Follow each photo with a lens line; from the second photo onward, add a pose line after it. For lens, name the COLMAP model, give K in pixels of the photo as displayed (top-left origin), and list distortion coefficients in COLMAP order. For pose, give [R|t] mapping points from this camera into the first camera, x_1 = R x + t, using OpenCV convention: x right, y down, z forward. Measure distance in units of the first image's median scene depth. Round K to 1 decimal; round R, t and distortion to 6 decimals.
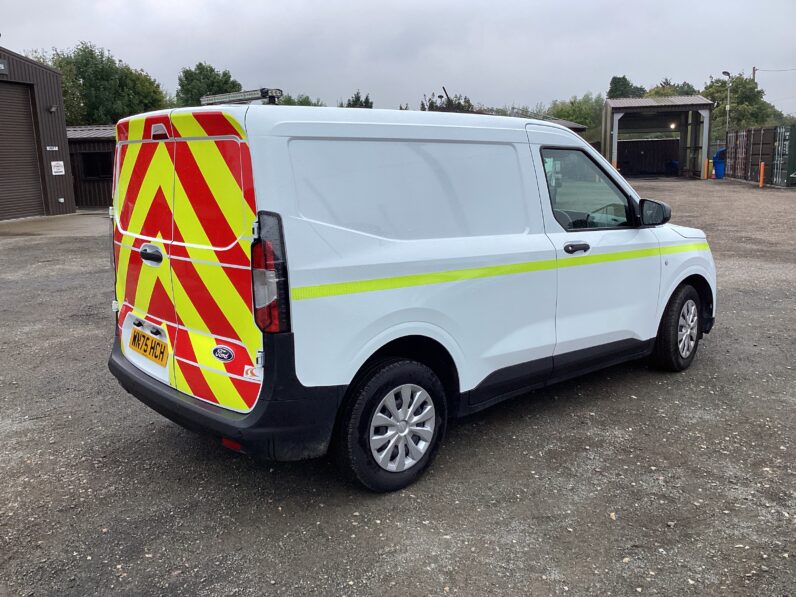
lens RADIAL K [[719.6, 0, 398.0], [0, 719.6, 298.5], [0, 0, 1]] dist [0.122773, -0.224580]
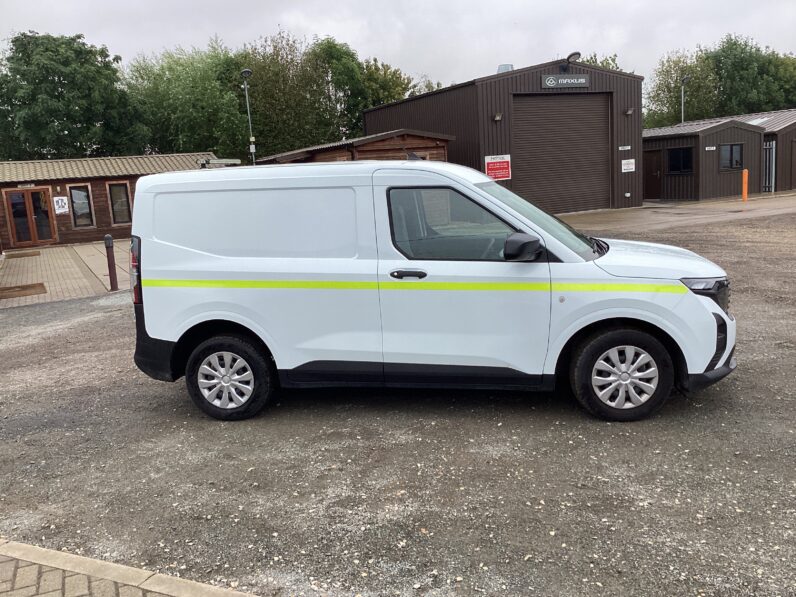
lens RADIAL K [[719.6, 0, 398.0], [0, 719.6, 298.5], [0, 0, 1]] dist [0.122773, -0.224580]
pose [[0.613637, 0.119788, -0.780449, 1.349693], [-0.104129, 0.992069, 0.070397, -0.131182], [0.782692, 0.038069, 0.621244, 0.323015]]
